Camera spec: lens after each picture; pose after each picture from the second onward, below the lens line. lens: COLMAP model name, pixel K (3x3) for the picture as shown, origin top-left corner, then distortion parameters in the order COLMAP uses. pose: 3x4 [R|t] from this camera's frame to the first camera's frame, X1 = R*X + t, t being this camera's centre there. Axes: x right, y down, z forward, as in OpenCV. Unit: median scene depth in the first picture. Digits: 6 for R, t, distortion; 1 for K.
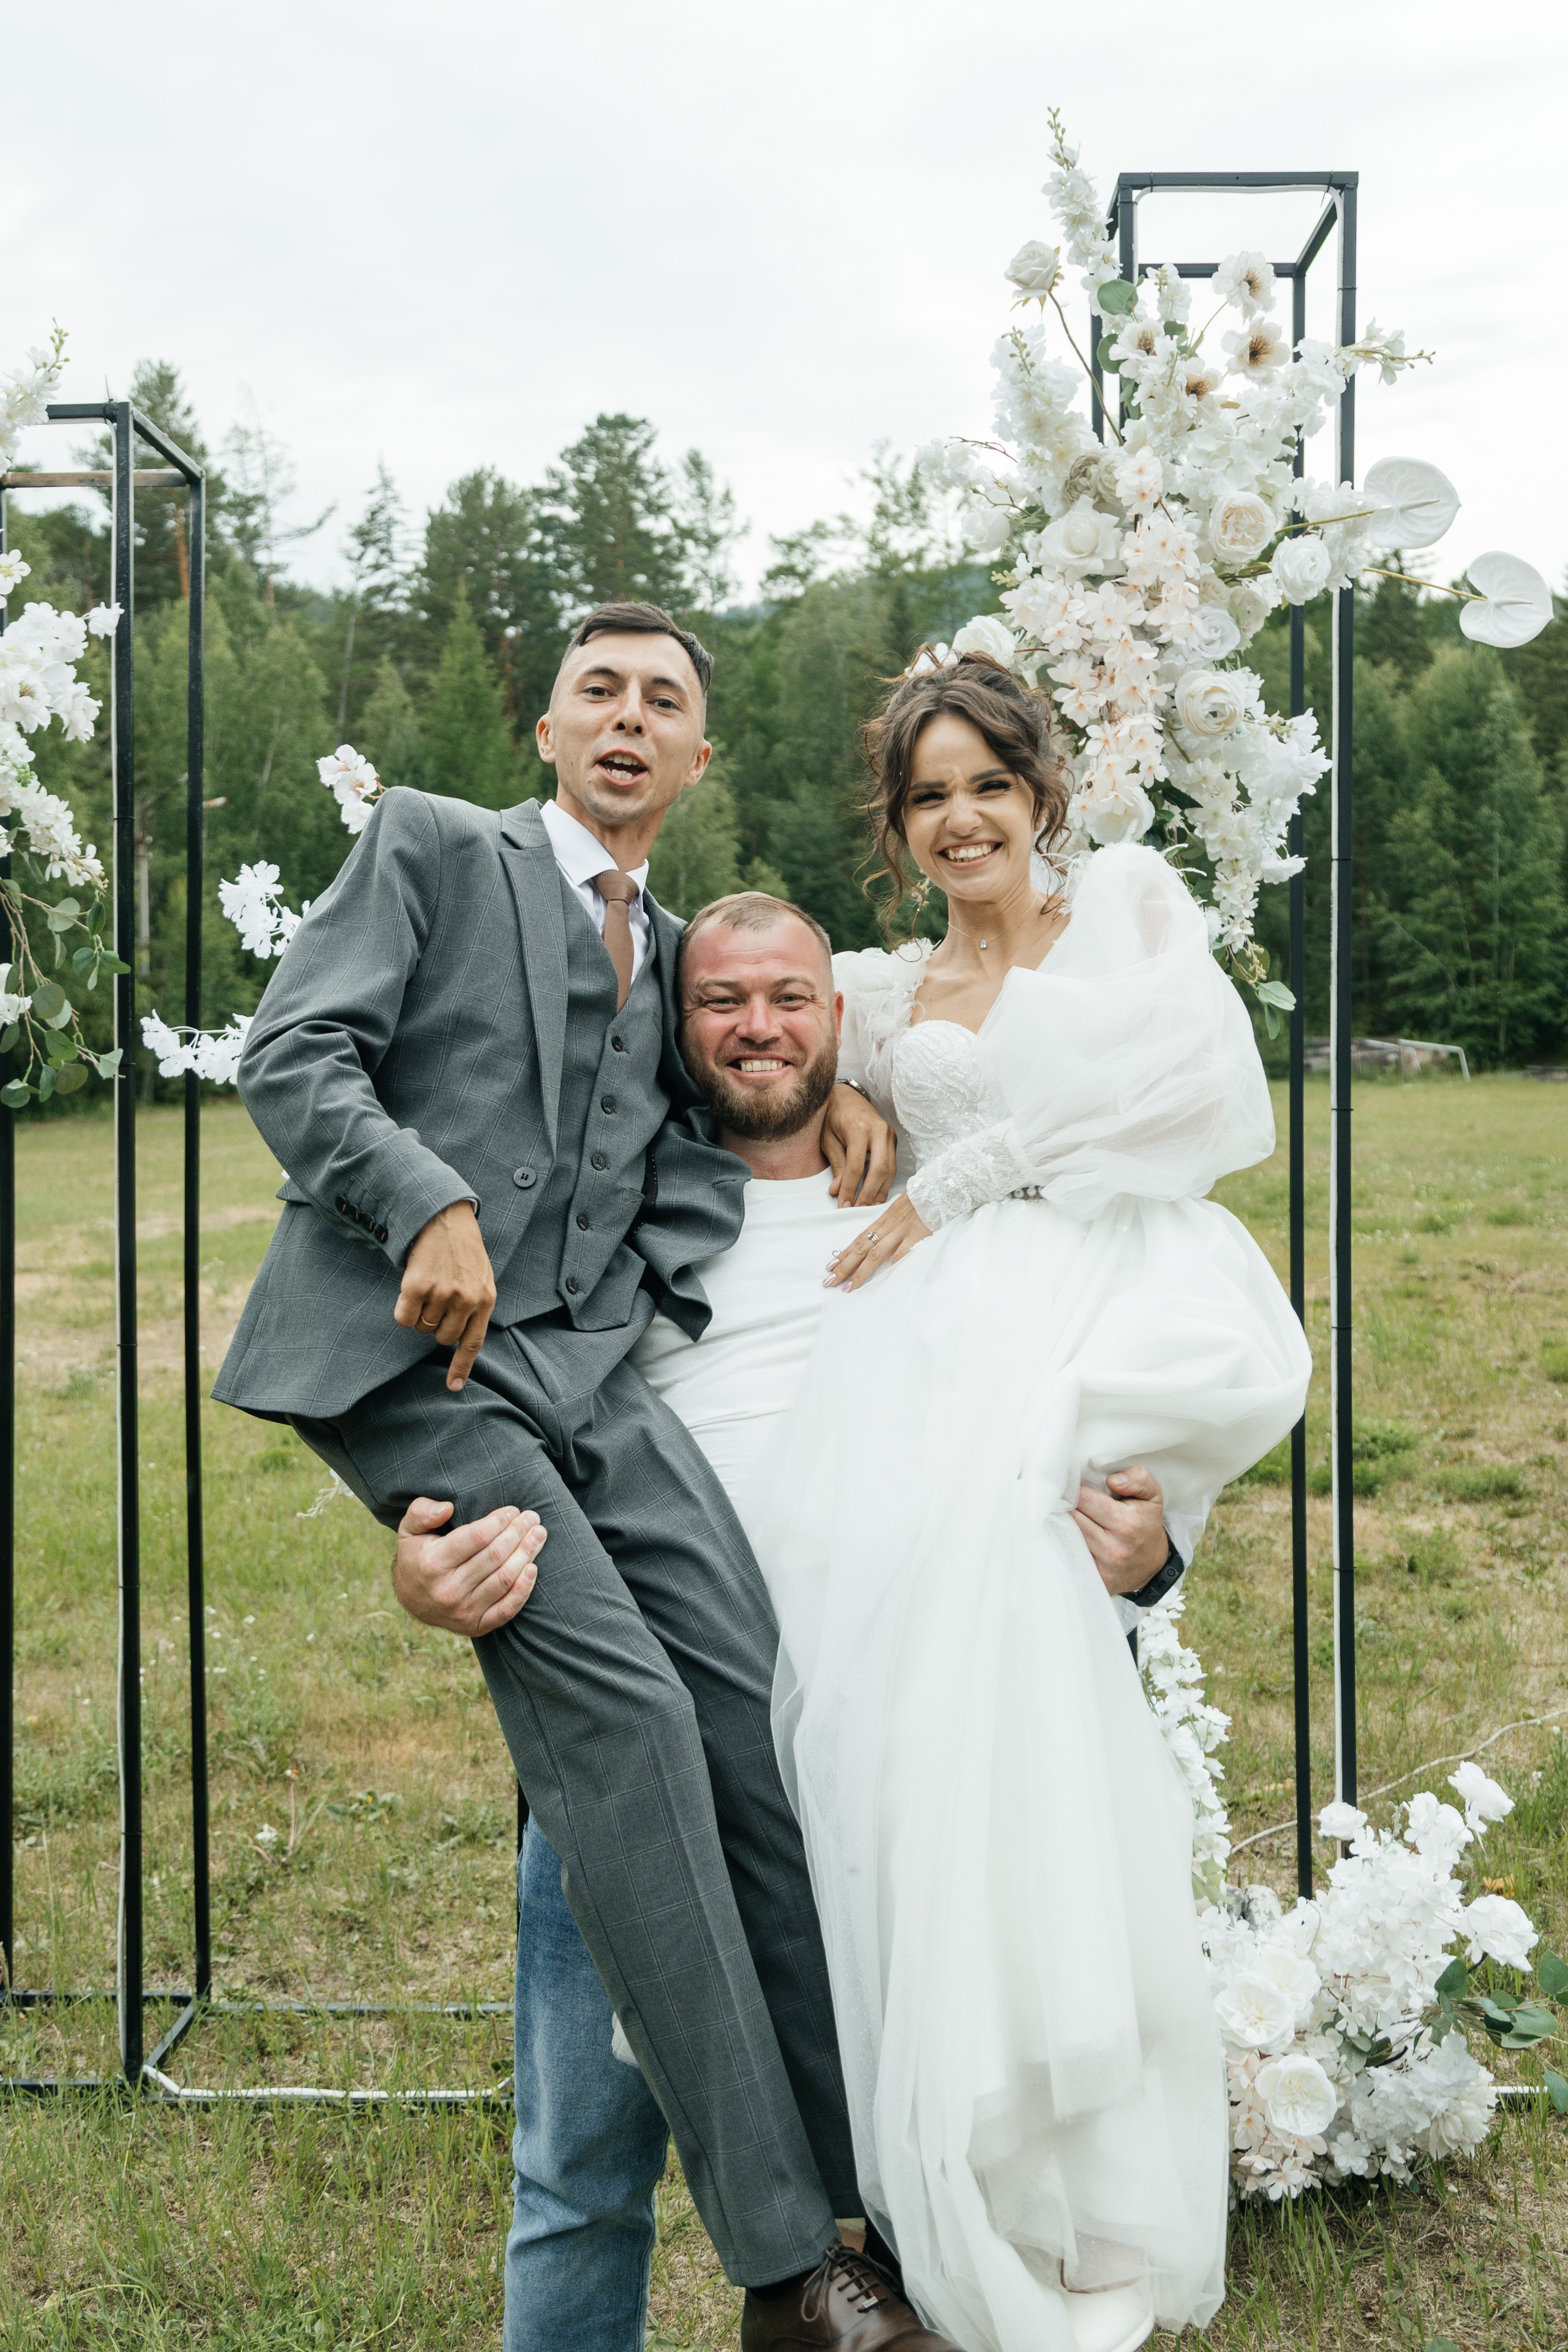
lens RADIAL K [[2144.4, 0, 773.9], [0, 2144.4, 1184.4], [0, 0, 1]] dist [0.011818, 0.000000]
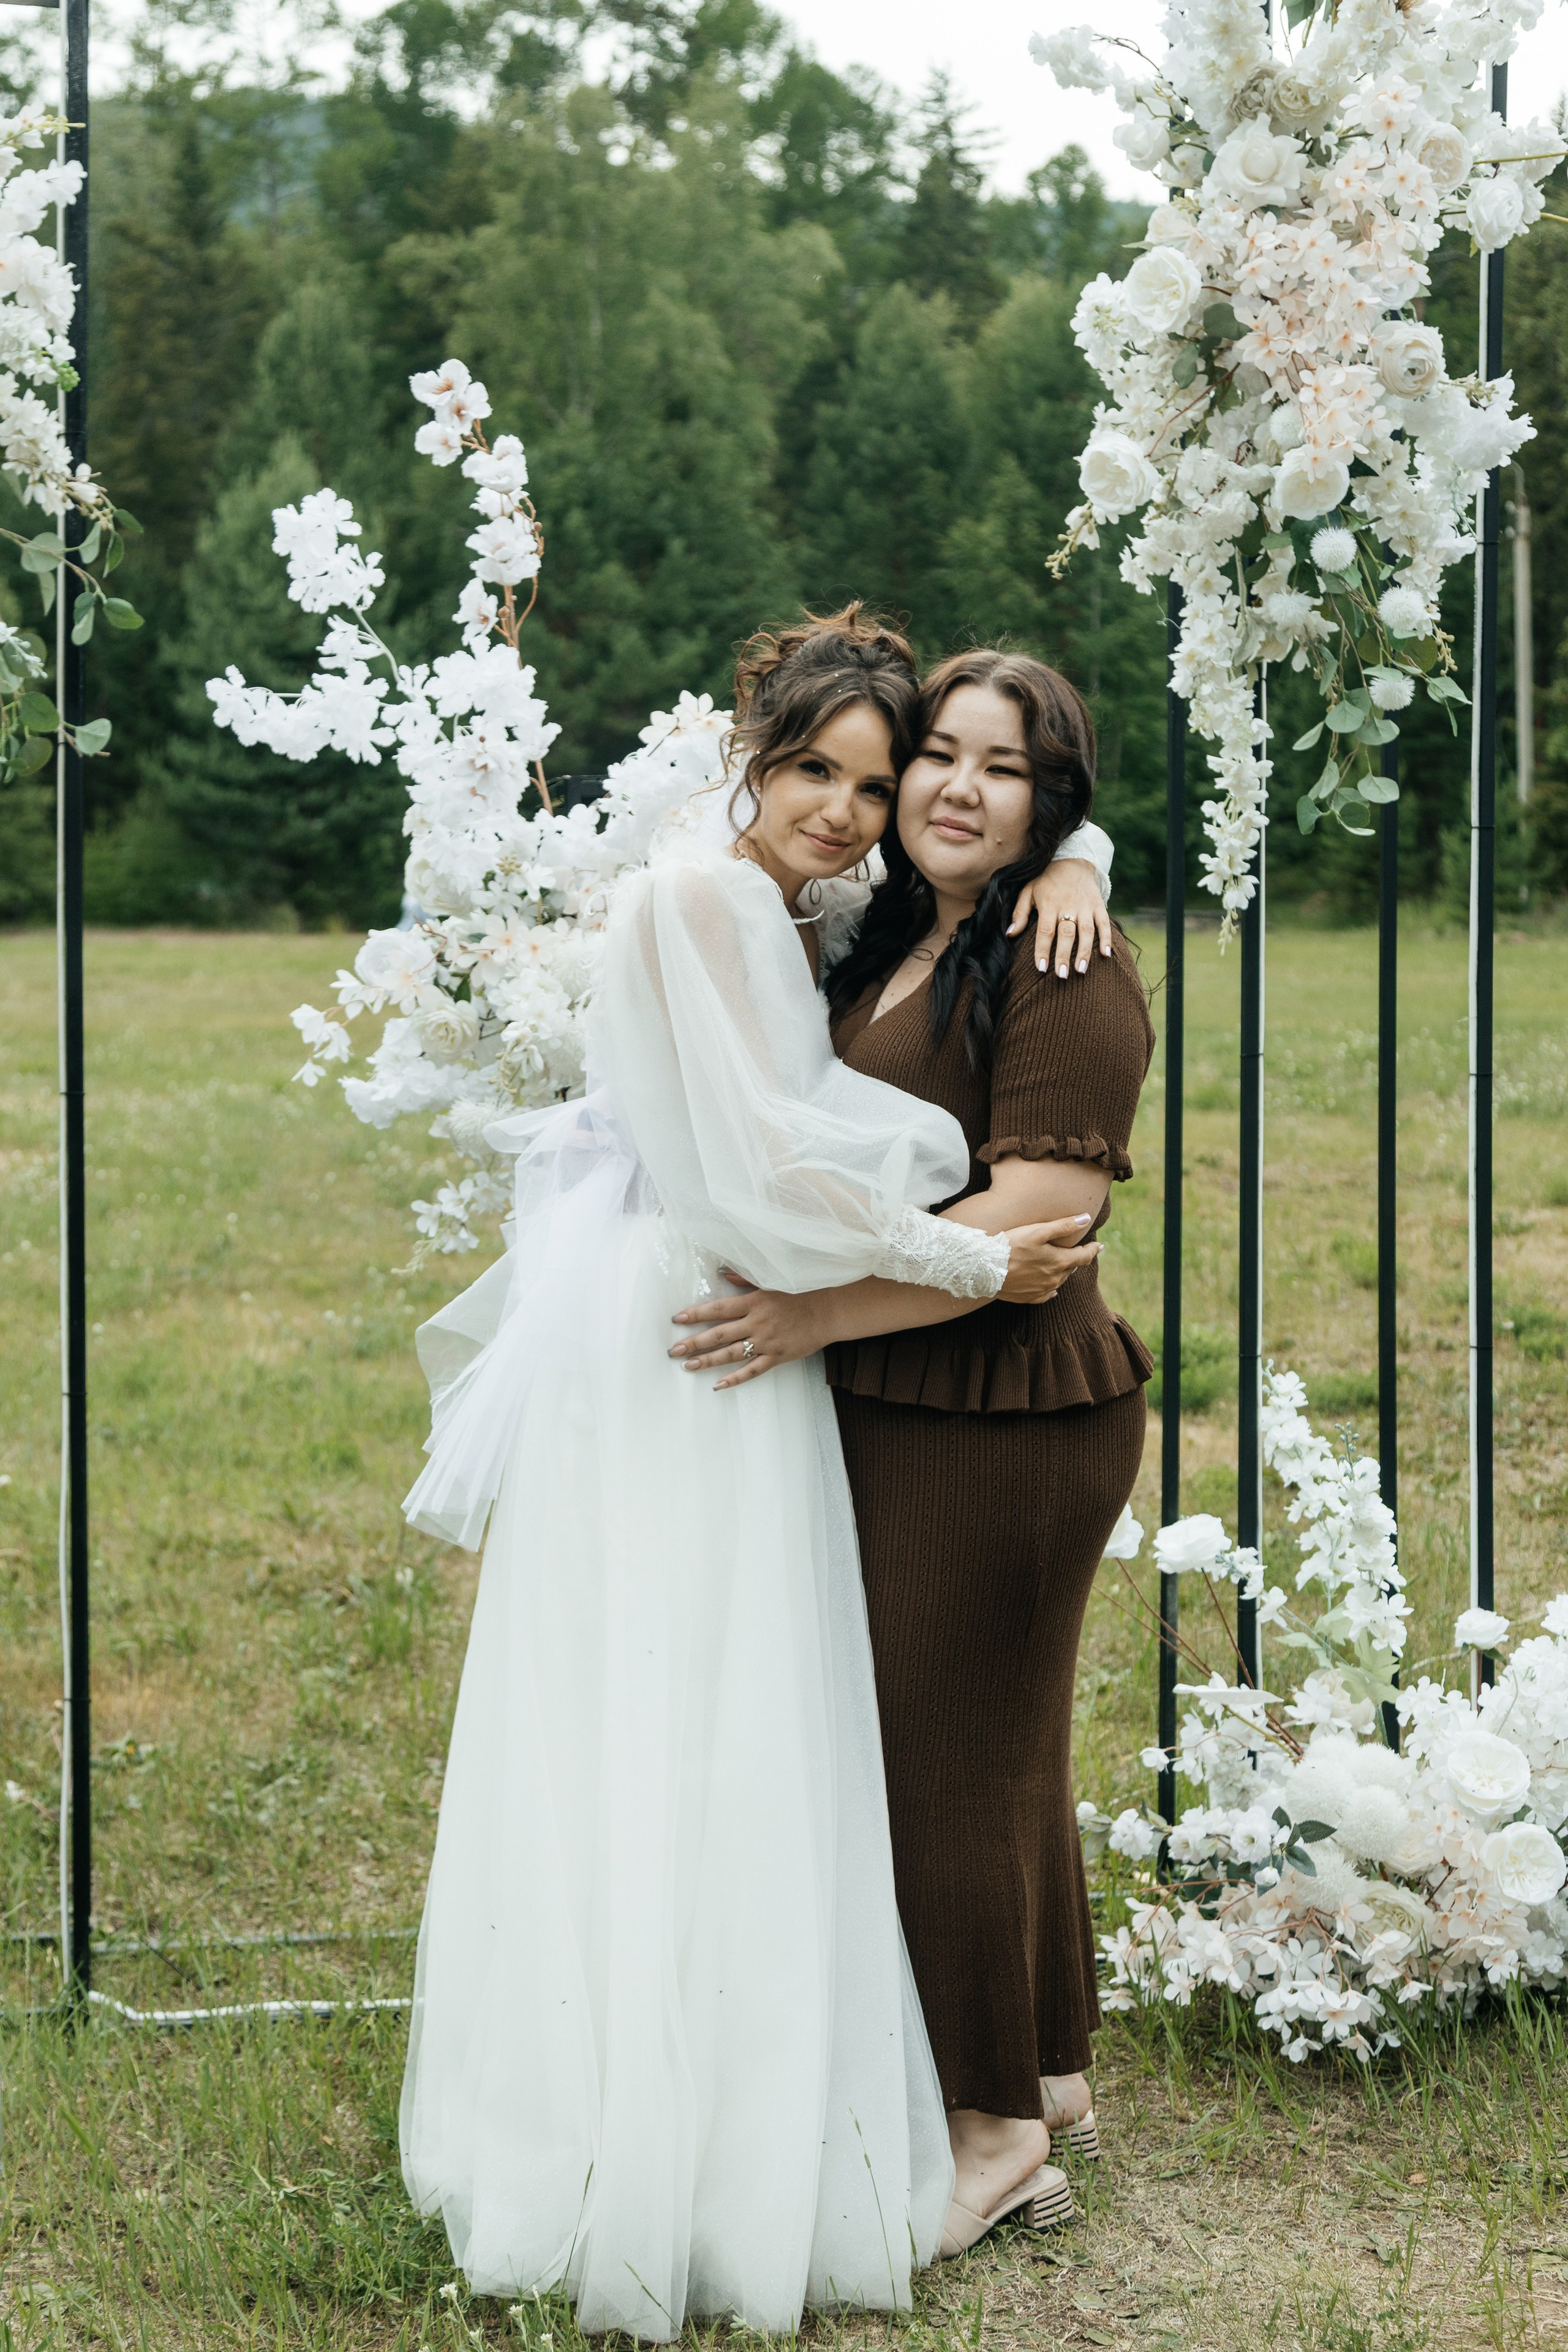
lens RADIAL K [[3341.4, 0, 752.6], [0, 3341.4, 1206.9], [0, 0, 1]] dist [0.031033, 0.000000]
pose [[0.974855, -0.004241, 0.222801, -0.159421], [-0.004044, 0.999318, 0.036716, 0.033578], [-0.222804, -0.036694, 0.974172, -0.133199]]
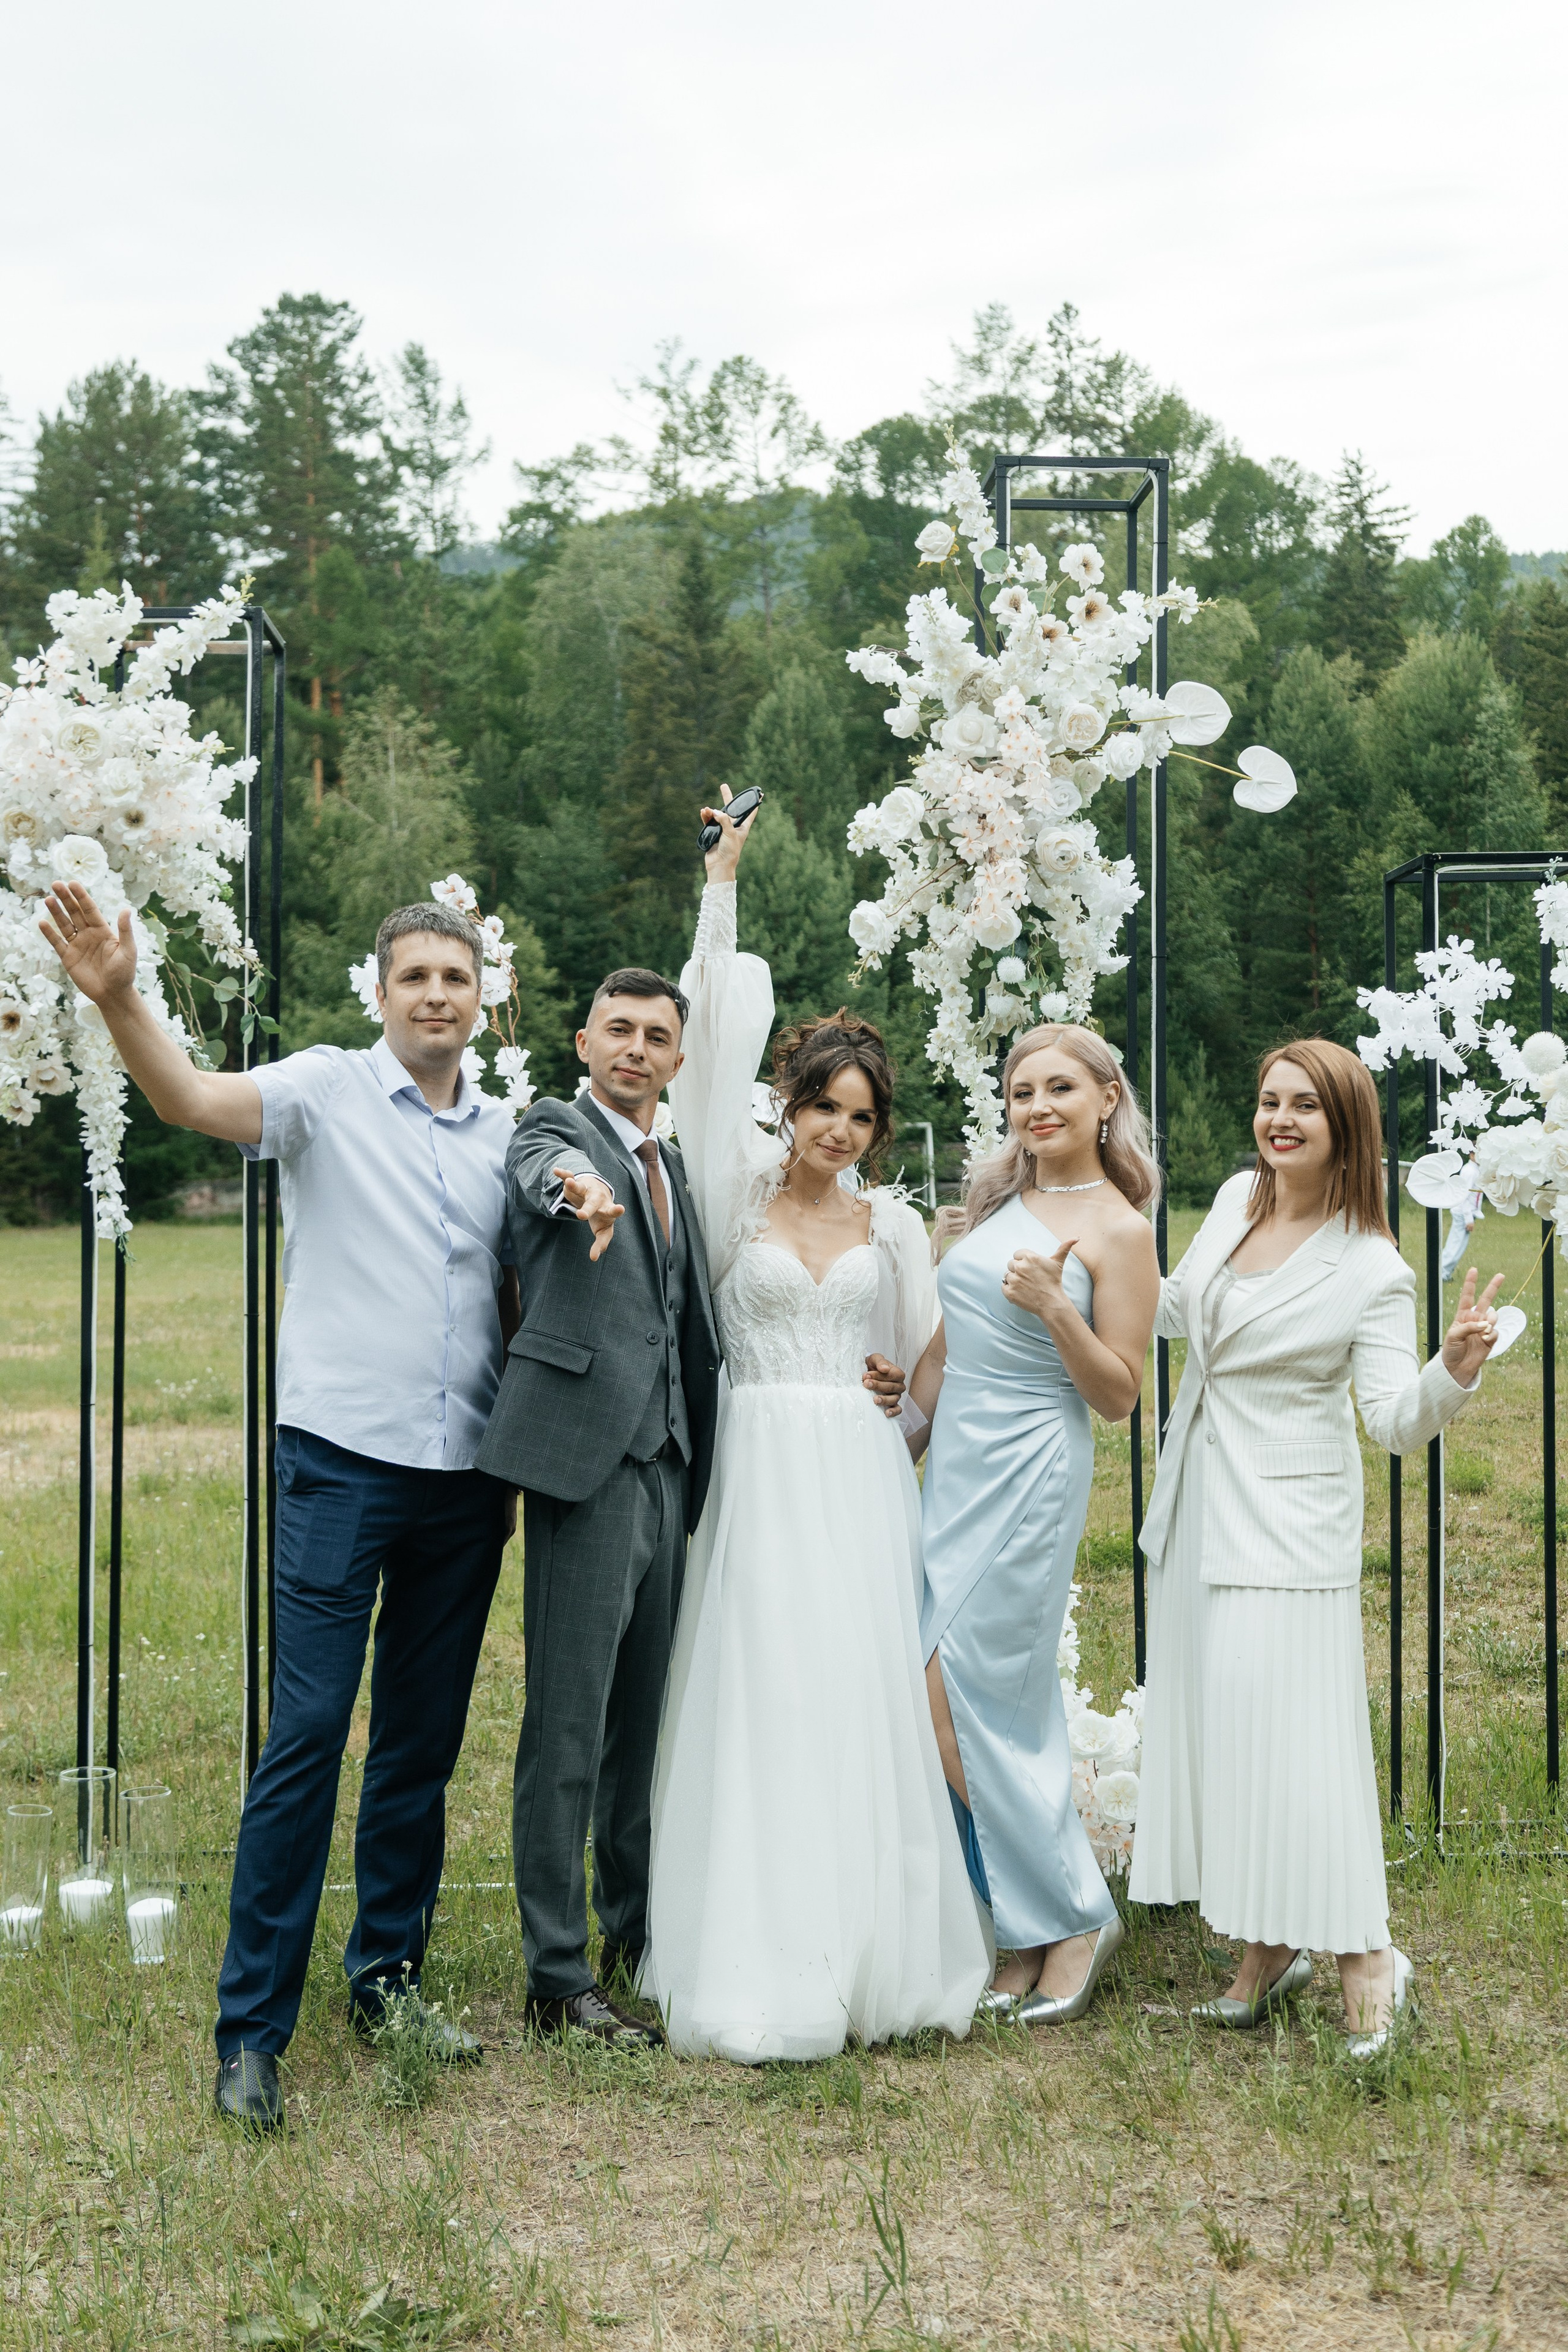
lens RADIAL K [[2950.0, 0, 746.2], [0, 2950.0, 1244.3], [0, 0, 1]] dist [0.019258, 0.000000]
pose [[0.997073, 0.003119, 0.076387, -0.065867], [-0.000331, 0.999334, -0.036487, 0.046950], [-0.076450, 0.036355, 0.996410, -0.397527]]
